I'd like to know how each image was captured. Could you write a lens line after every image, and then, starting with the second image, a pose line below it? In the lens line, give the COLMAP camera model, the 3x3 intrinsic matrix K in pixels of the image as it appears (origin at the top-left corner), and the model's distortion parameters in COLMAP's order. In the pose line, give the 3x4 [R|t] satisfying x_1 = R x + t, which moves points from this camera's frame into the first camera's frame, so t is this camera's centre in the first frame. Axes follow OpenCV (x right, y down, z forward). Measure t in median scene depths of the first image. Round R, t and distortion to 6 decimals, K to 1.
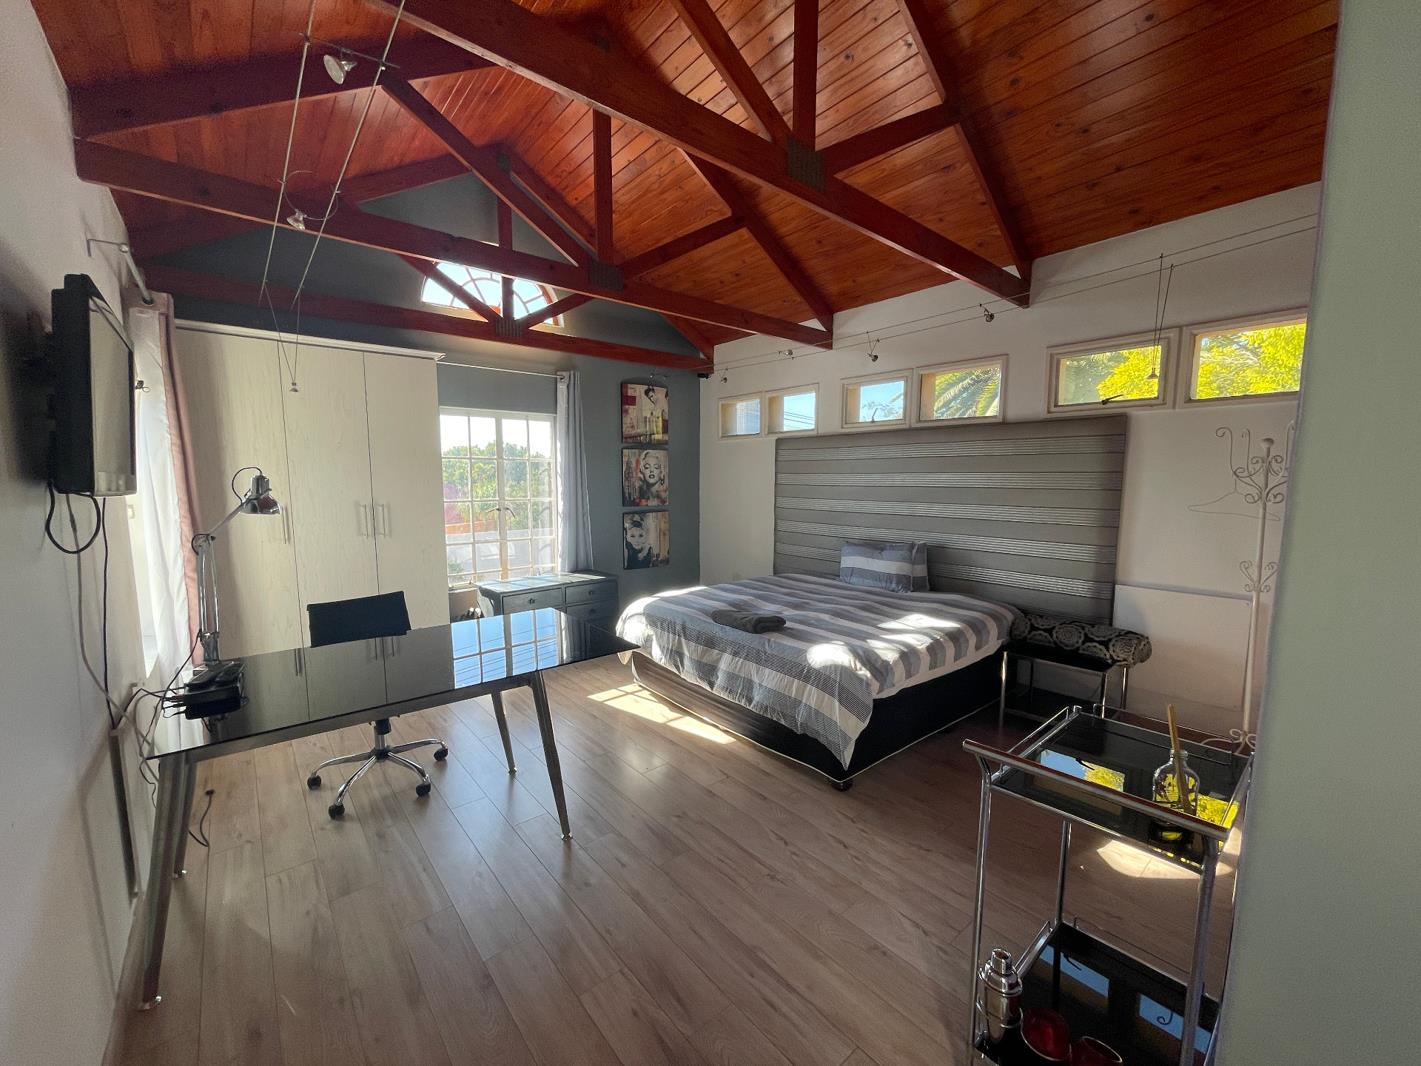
lens RADIAL K [[564.1, 0, 706.3], [0, 564.1, 536.6], [0, 0, 1]] dist [-0.003266, -0.000490]
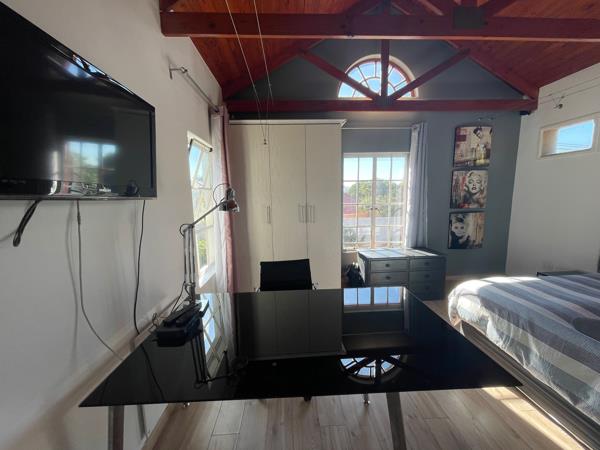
lens RADIAL K [[238.2, 0, 298.0], [0, 238.2, 229.4], [0, 0, 1]] dist [-0.003266, -0.000490]
pose [[0.789201, 0.069396, -0.610201, -0.084250], [-0.044056, 0.997433, 0.056454, -0.015854], [0.612552, -0.017670, 0.790233, 0.250072]]
